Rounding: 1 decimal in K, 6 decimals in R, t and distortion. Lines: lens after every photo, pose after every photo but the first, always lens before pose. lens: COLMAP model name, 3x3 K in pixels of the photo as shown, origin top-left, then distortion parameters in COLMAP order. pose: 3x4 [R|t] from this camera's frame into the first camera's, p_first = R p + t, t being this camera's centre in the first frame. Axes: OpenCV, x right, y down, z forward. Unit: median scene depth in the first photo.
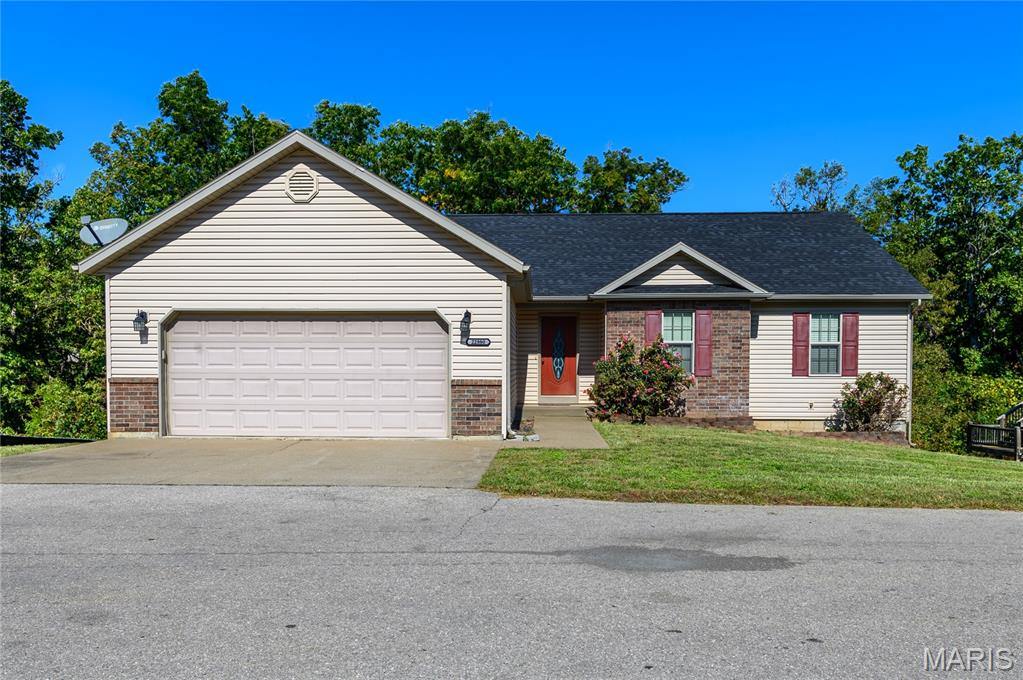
lens RADIAL K [[751.5, 0, 511.7], [0, 751.5, 394.6], [0, 0, 1]] dist [-0.000829, 0.002296]
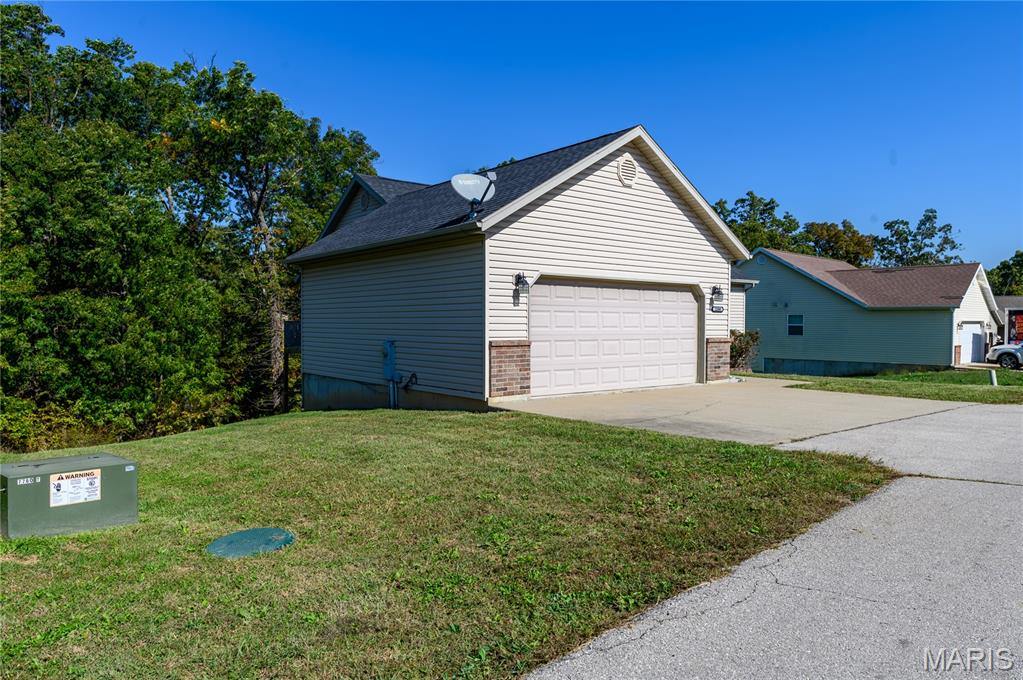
lens RADIAL K [[690.7, 0, 511.5], [0, 690.7, 340.0], [0, 0, 1]] dist [0.000867, 0.001542]
pose [[0.755150, -0.015658, 0.655365, -0.874123], [0.022149, 0.999753, -0.001634, -0.017237], [-0.655178, 0.015750, 0.755310, 0.250937]]
